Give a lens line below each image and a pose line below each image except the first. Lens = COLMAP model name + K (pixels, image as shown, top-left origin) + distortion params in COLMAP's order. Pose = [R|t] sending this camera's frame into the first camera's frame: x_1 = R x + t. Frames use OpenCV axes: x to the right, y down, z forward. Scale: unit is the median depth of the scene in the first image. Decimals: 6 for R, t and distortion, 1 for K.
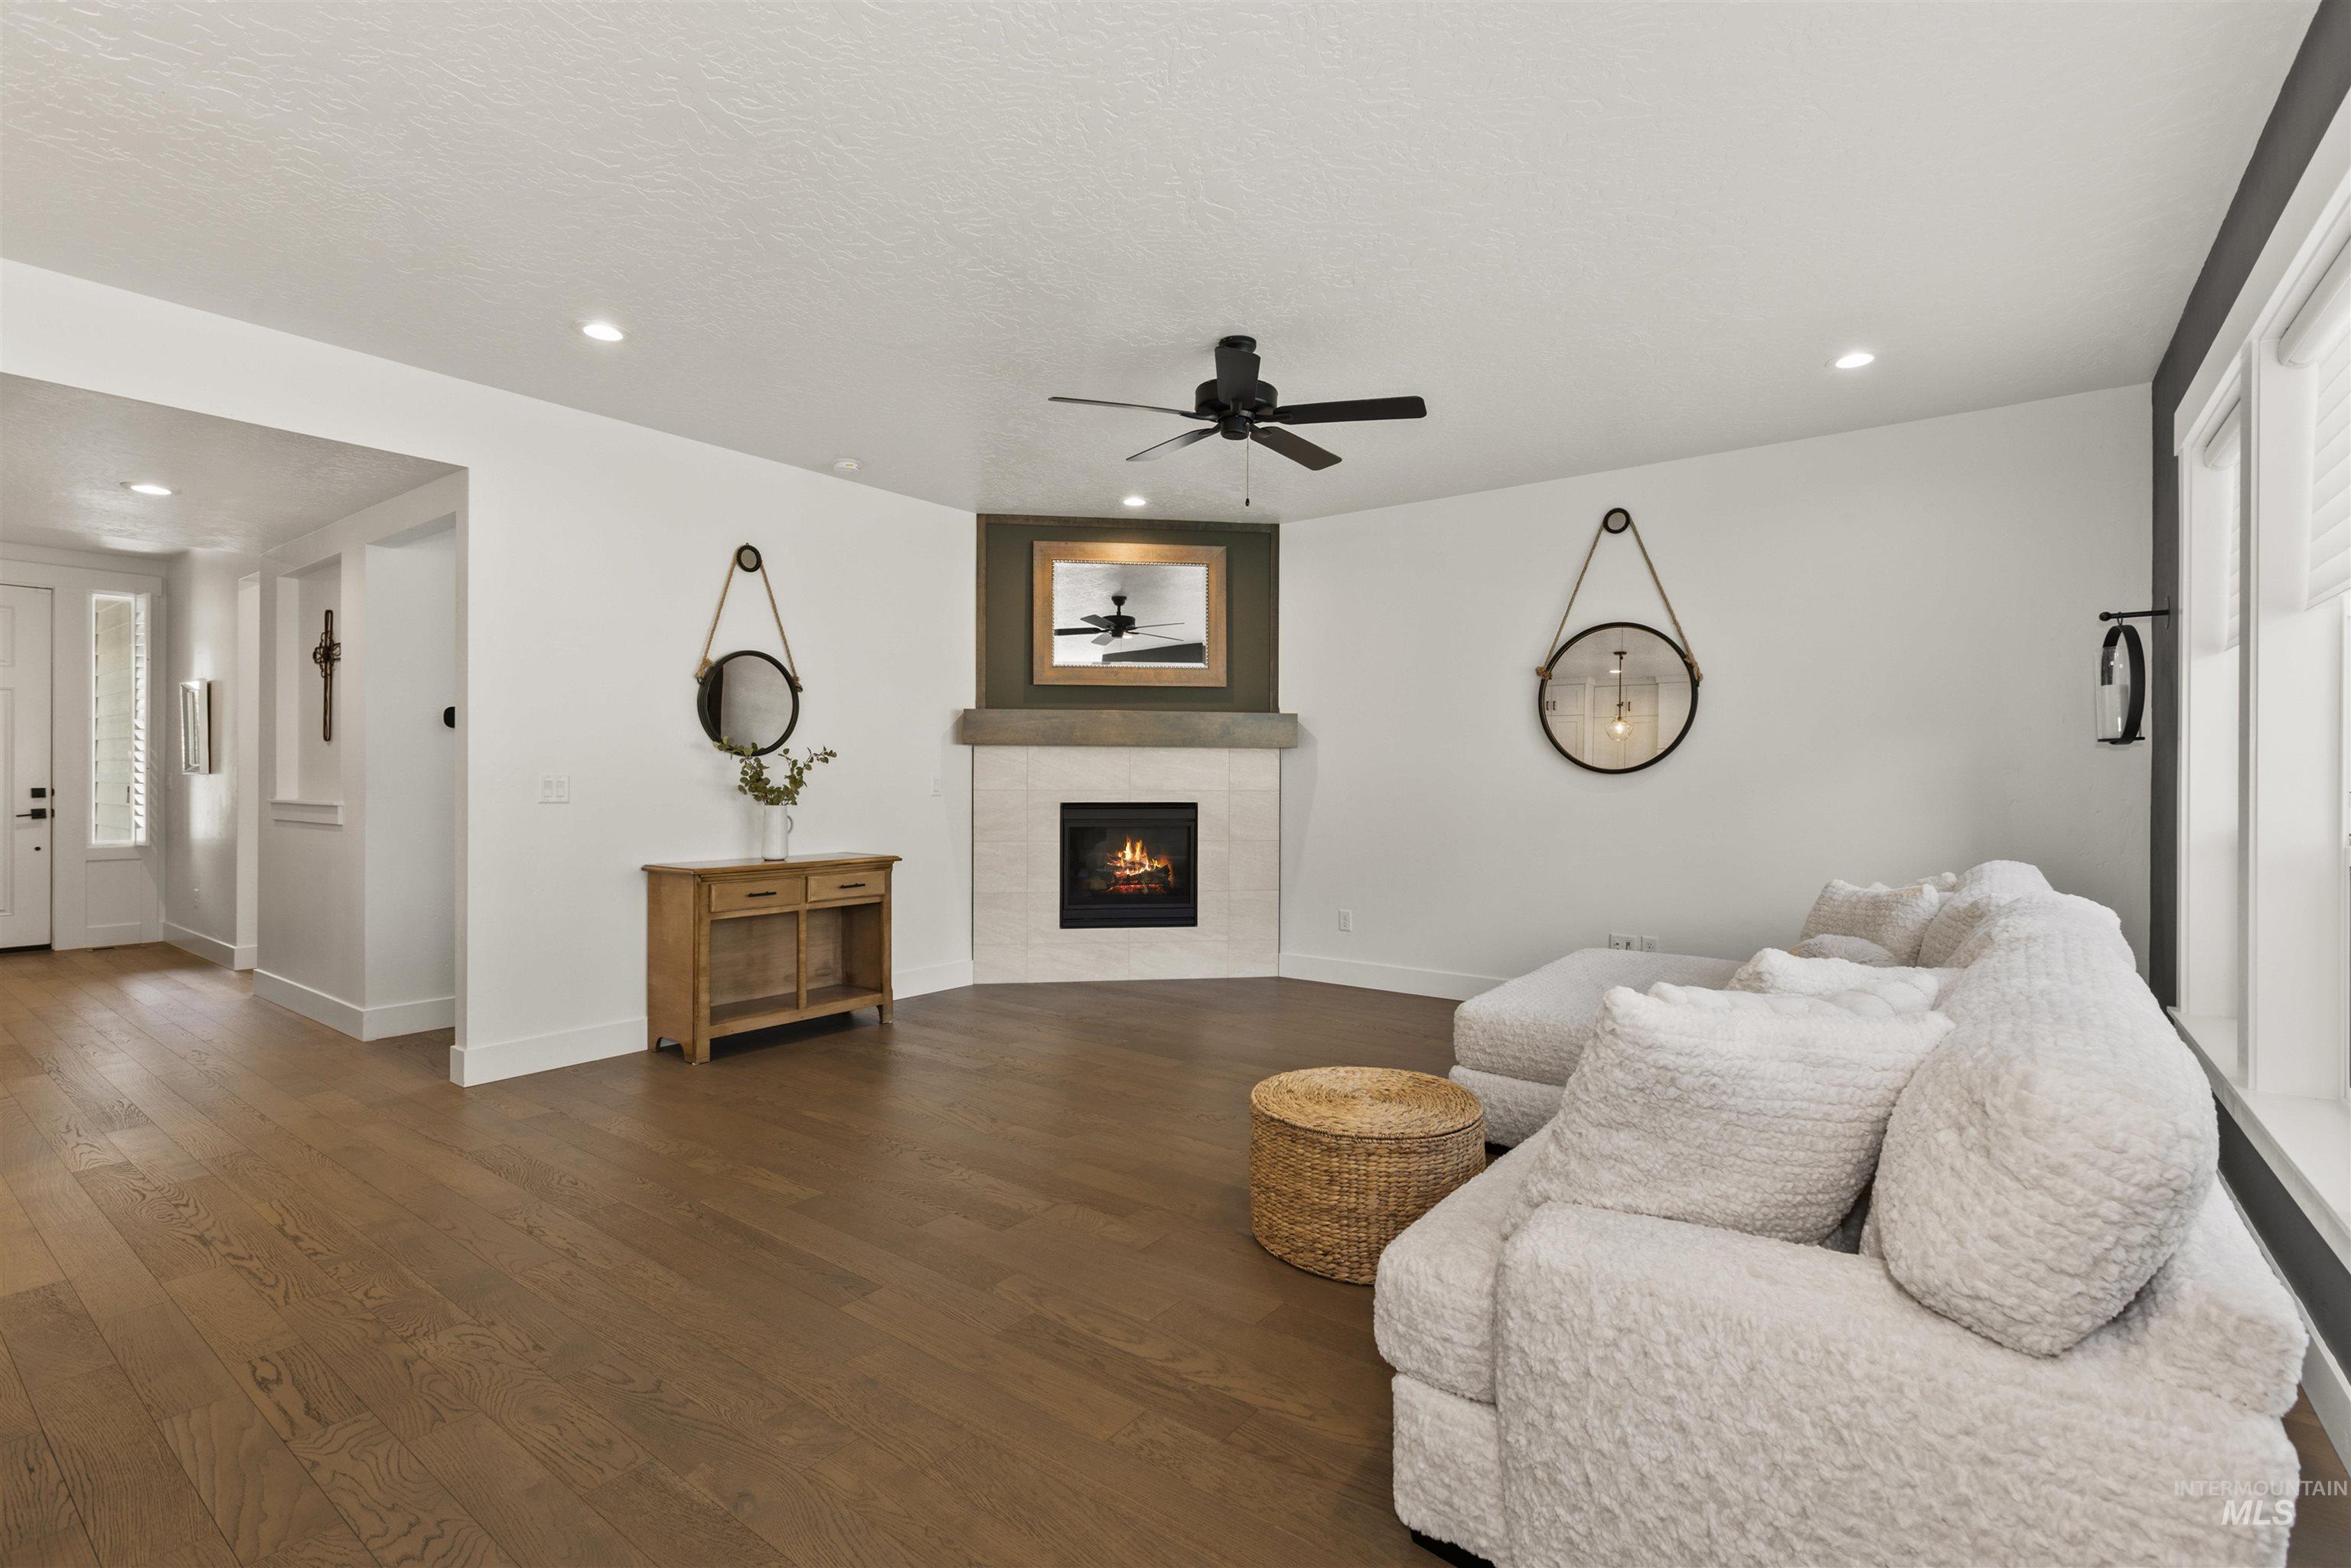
lens RADIAL K [[1064.9, 0, 1180.7], [0, 1064.9, 779.7], [0, 0, 1]] dist [0.001676, -0.000126]
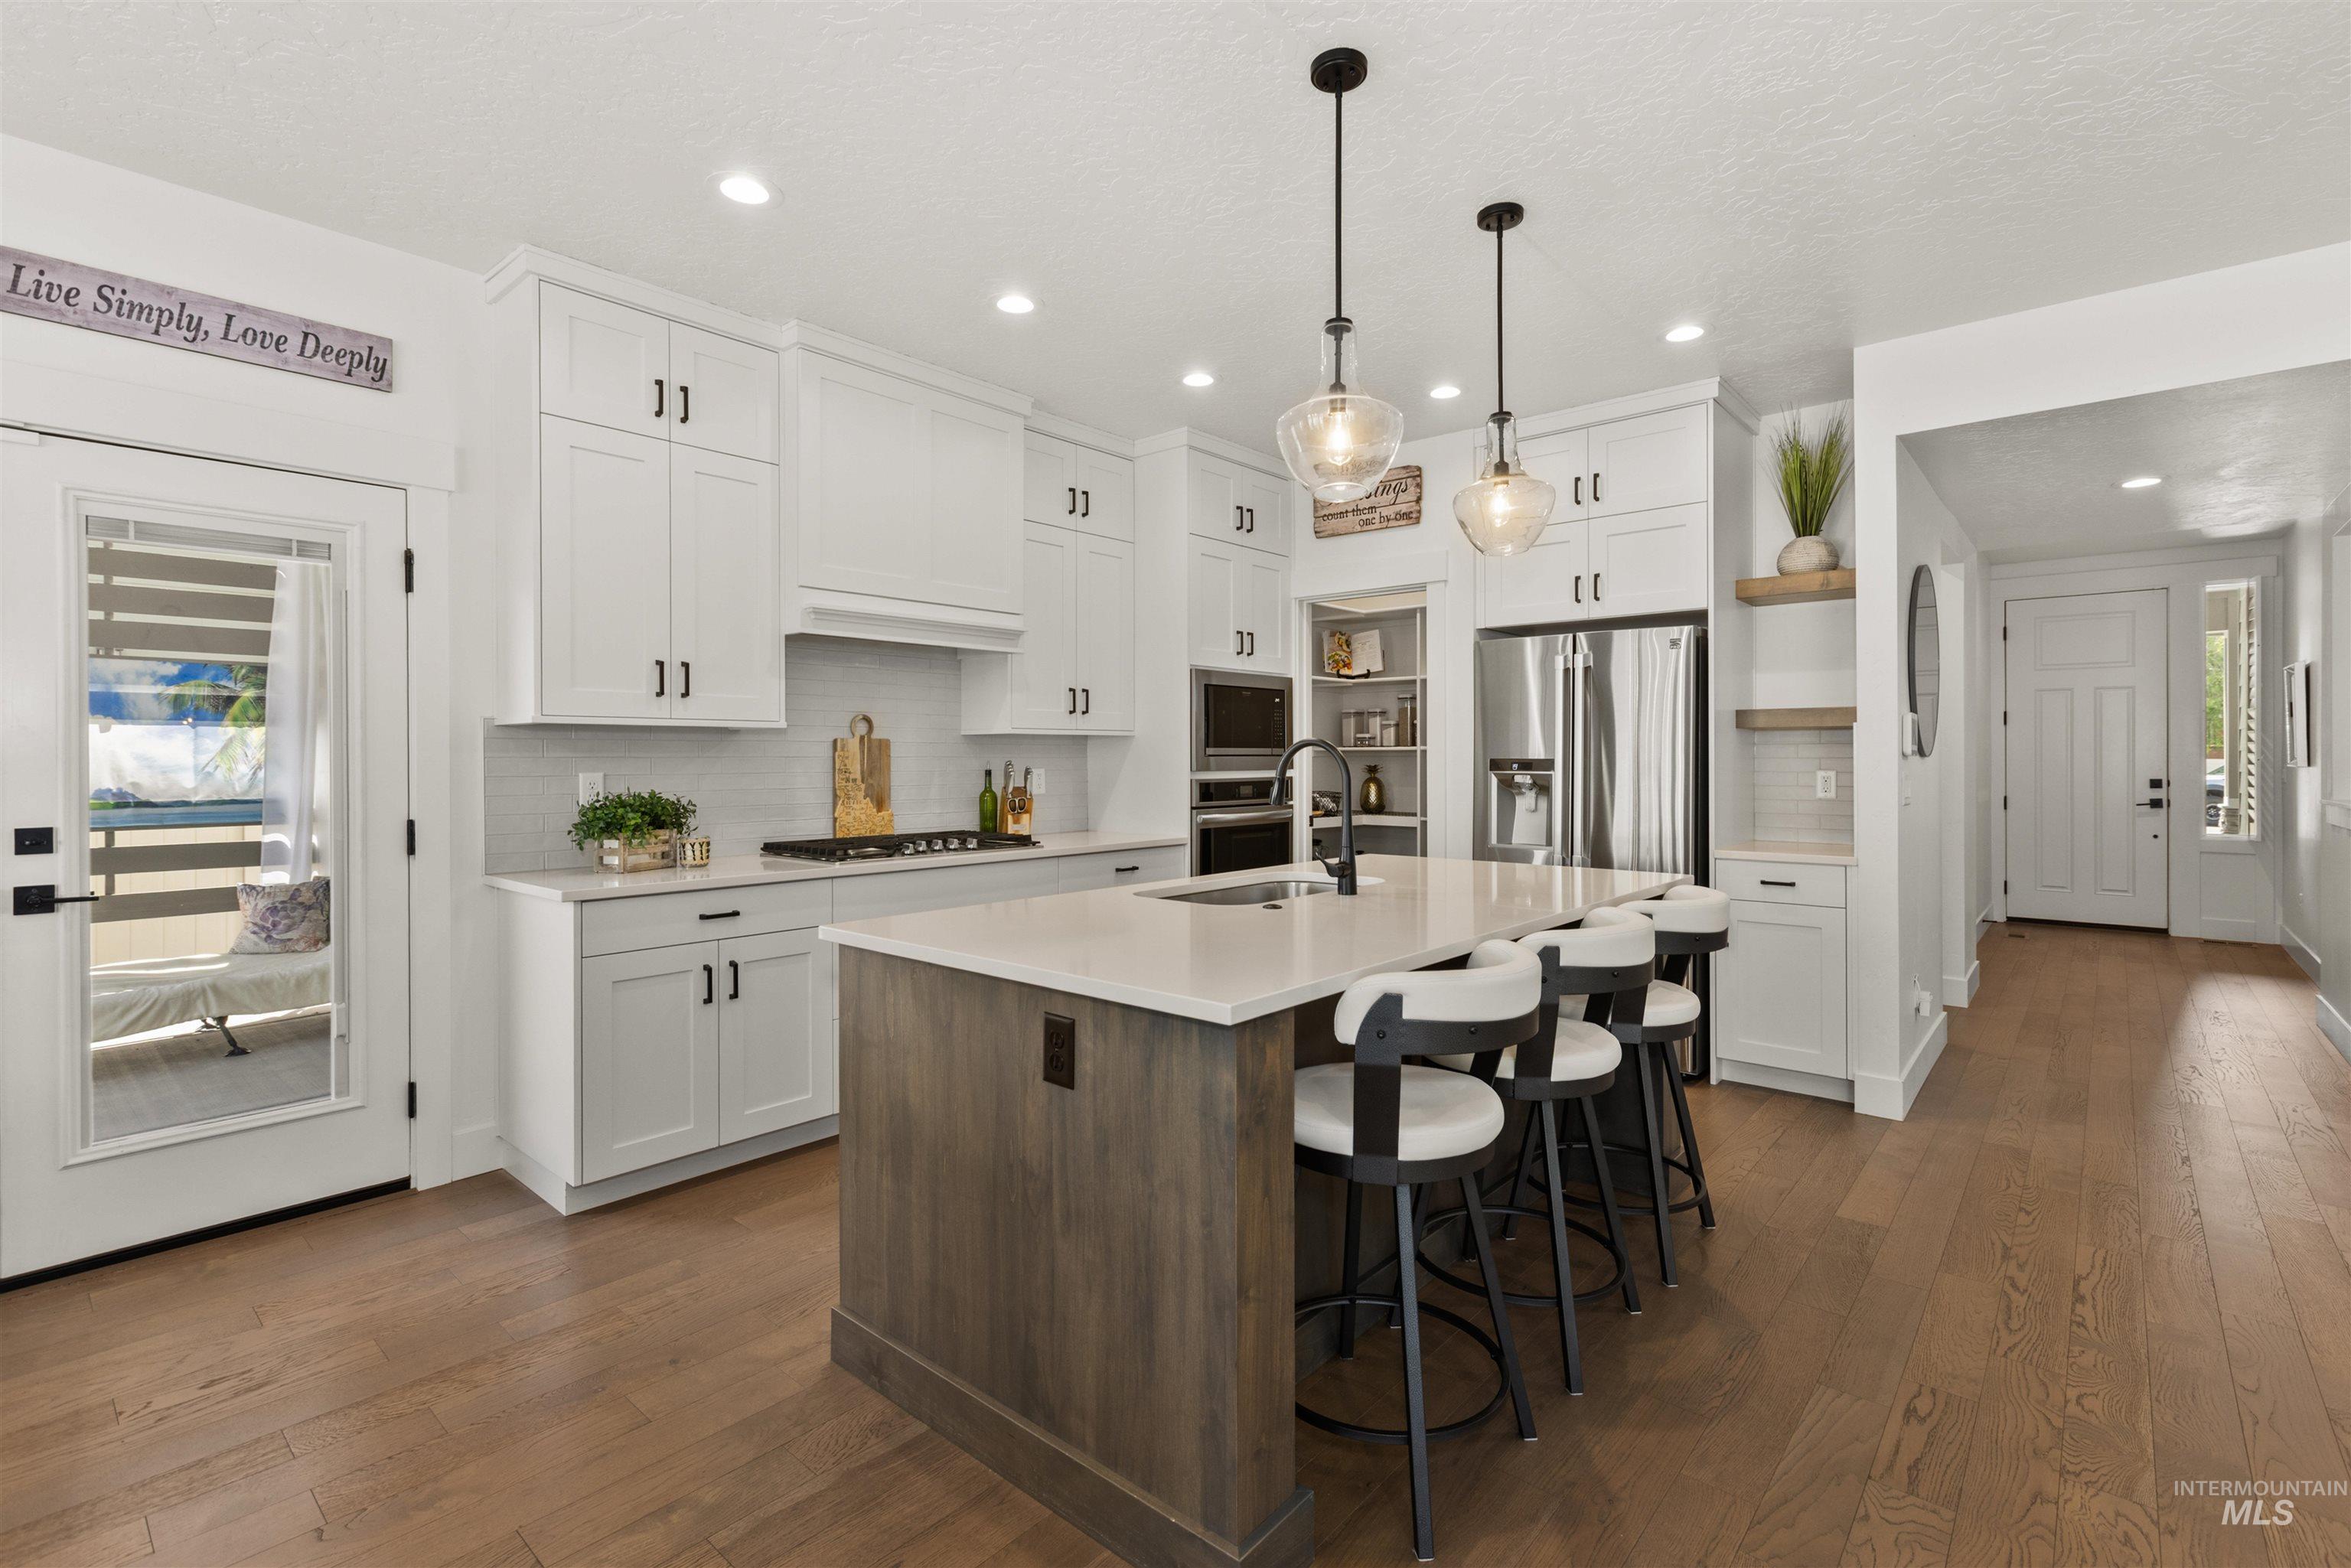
lens RADIAL K [[1064.9, 0, 1180.7], [0, 1064.9, 764.5], [0, 0, 1]] dist [0.001676, -0.000126]
pose [[-0.065830, 0.004288, -0.997822, 0.116296], [-0.002855, 0.999986, 0.004485, -0.022904], [0.997827, 0.003144, -0.065817, 0.293231]]
